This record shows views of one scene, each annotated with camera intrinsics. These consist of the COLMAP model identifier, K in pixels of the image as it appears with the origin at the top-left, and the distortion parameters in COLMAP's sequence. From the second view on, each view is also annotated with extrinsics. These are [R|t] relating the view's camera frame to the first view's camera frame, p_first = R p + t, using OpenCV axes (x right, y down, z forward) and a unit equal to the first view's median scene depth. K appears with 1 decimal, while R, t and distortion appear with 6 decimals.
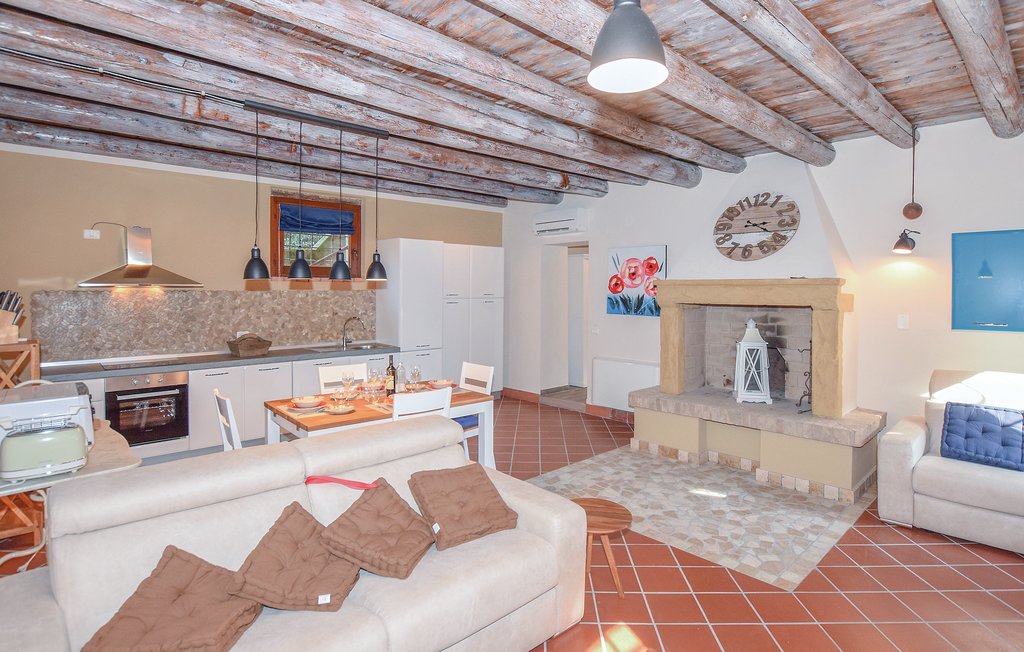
lens RADIAL K [[517.0, 0, 531.6], [0, 517.0, 297.5], [0, 0, 1]] dist [-0.029685, 0.000002]
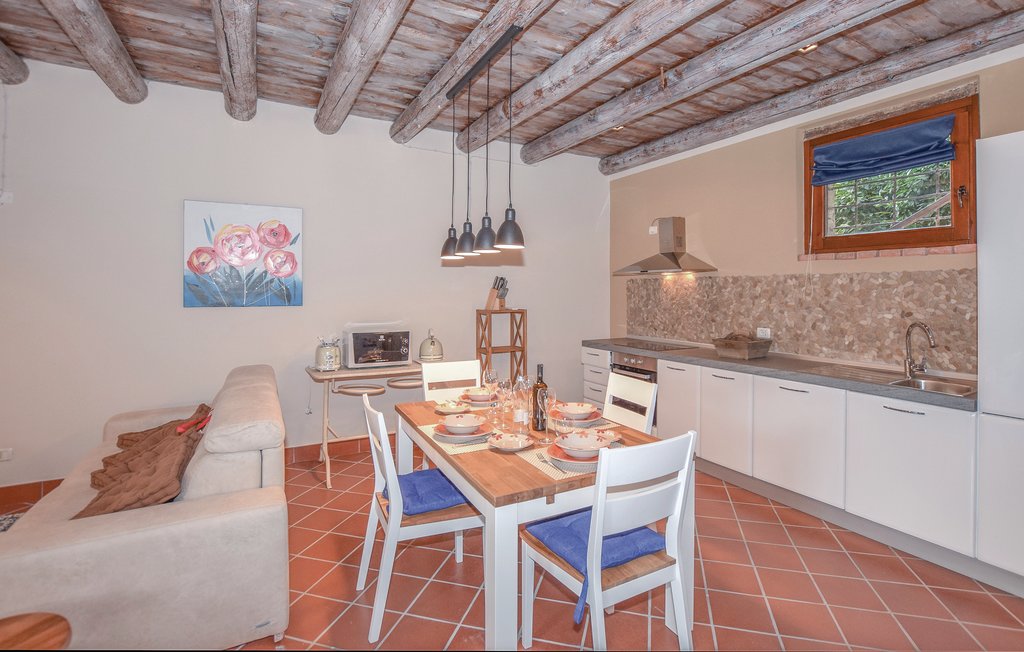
lens RADIAL K [[468.3, 0, 518.8], [0, 468.3, 287.4], [0, 0, 1]] dist [-0.022111, 0.000595]
pose [[-0.230807, -0.009859, -0.972949, 0.216291], [-0.020685, 0.999772, -0.005224, 0.016331], [0.972780, 0.018920, -0.230959, 0.815330]]
